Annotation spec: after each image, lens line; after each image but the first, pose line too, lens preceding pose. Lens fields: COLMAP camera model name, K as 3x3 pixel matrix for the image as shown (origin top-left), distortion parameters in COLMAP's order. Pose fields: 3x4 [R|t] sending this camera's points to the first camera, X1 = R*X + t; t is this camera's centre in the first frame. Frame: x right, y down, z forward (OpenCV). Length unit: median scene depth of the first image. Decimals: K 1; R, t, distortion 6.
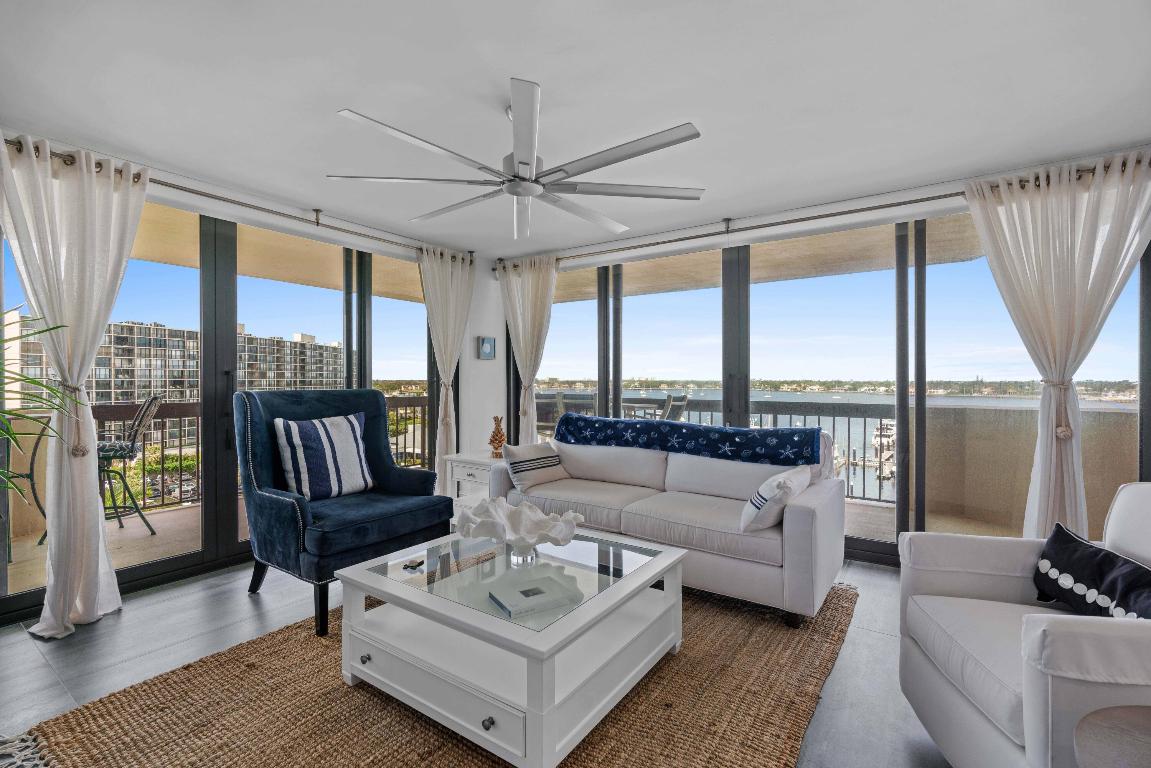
lens RADIAL K [[519.4, 0, 577.4], [0, 519.4, 378.0], [0, 0, 1]] dist [-0.003032, 0.000048]
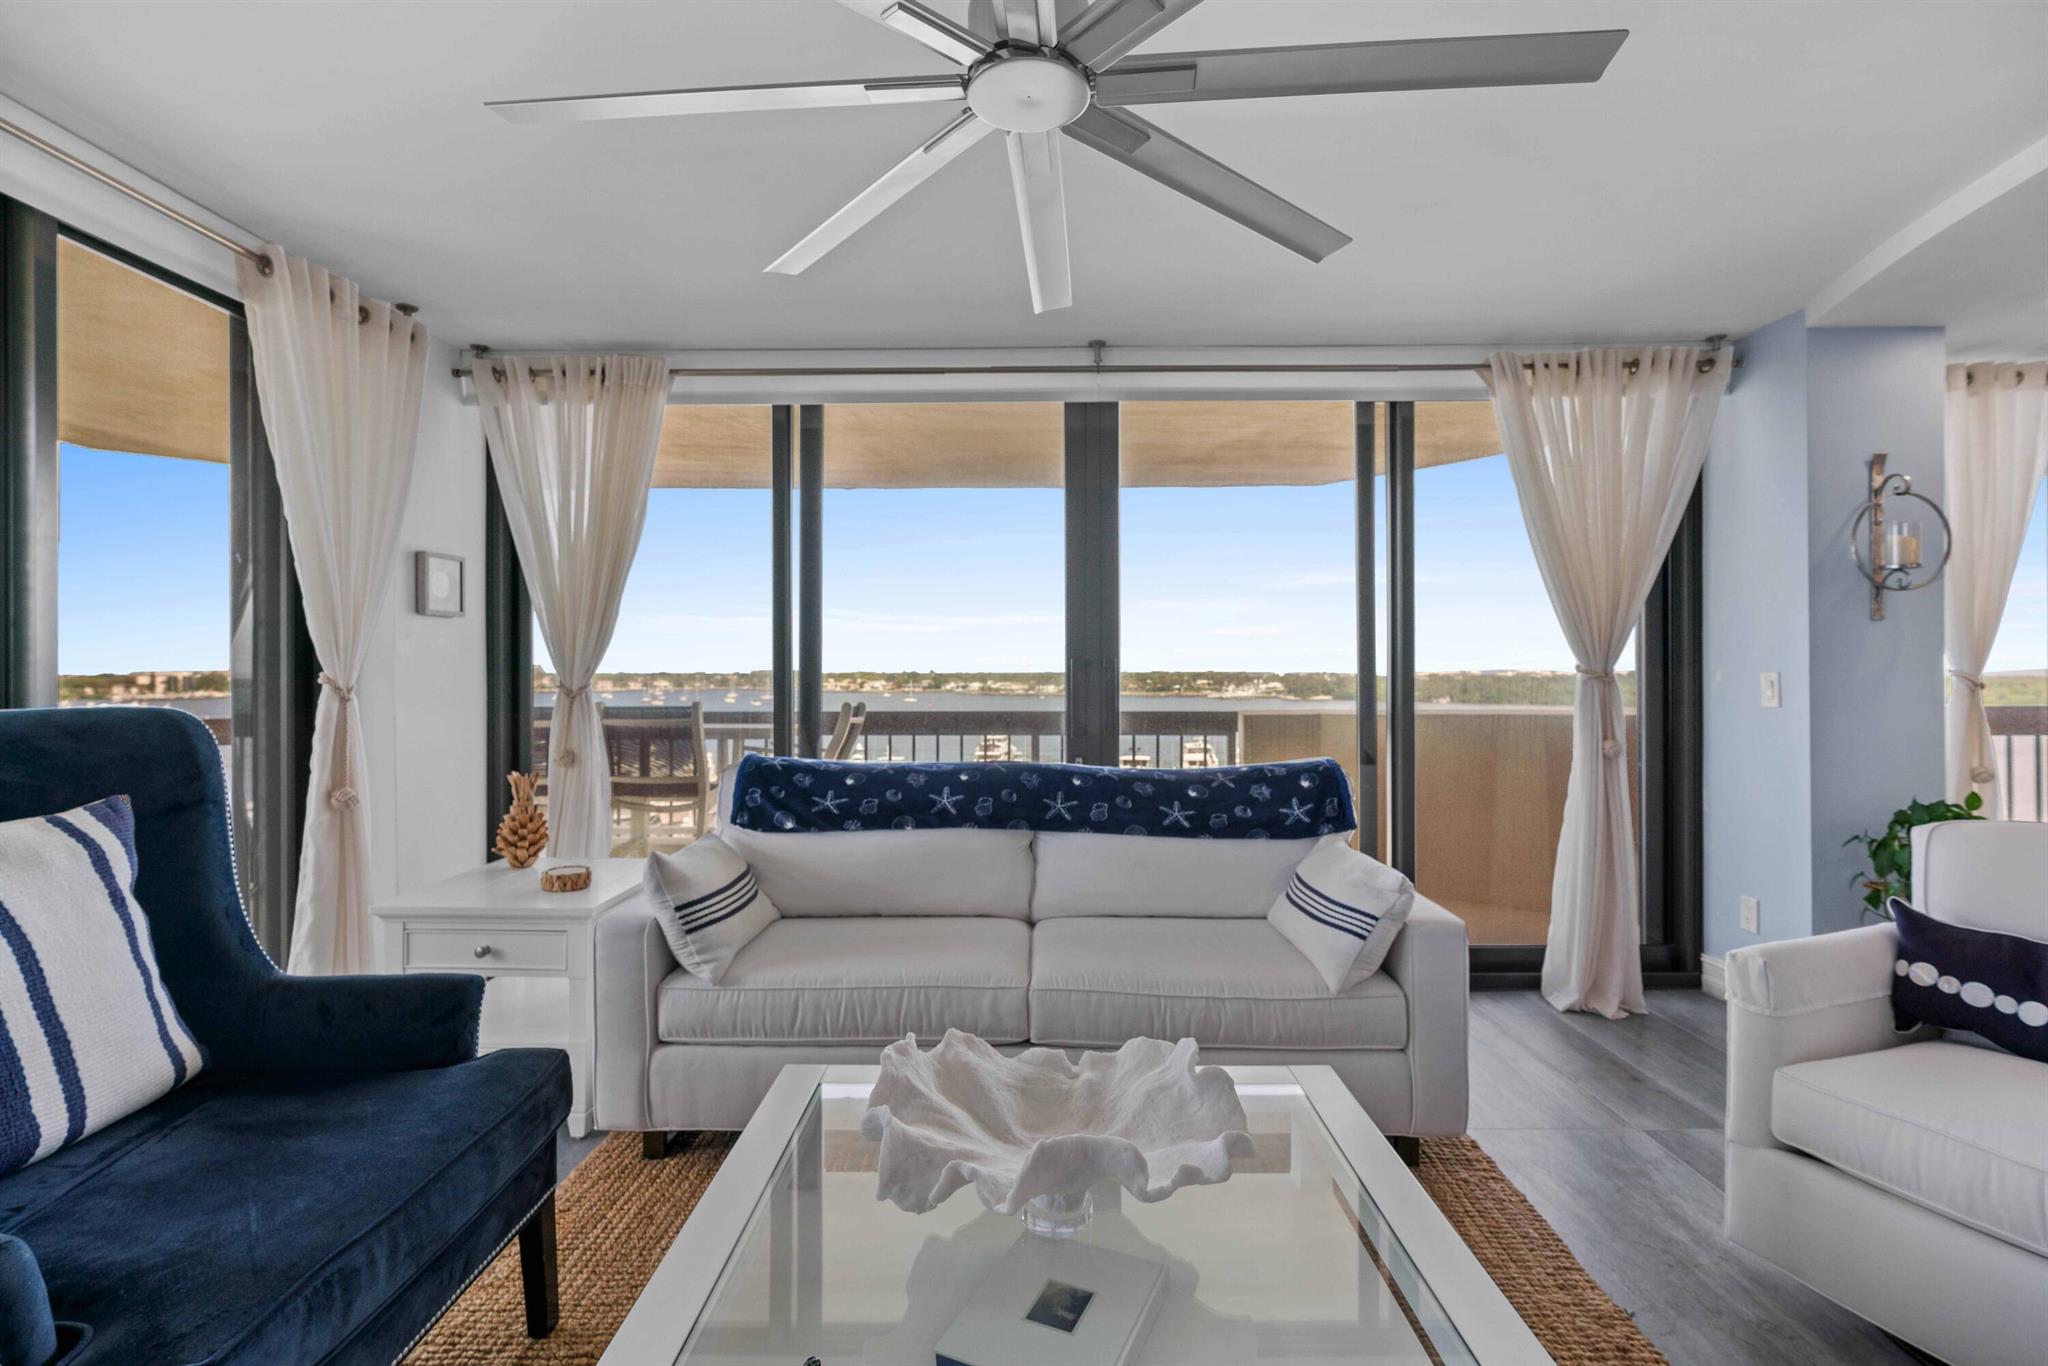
lens RADIAL K [[940.8, 0, 1026.2], [0, 940.8, 665.9], [0, 0, 1]] dist [0.003530, 0.000272]
pose [[0.832786, 0.000074, 0.553596, -0.276177], [0.001483, 0.999996, -0.002365, 0.000915], [-0.553594, 0.002790, 0.832782, 0.316067]]
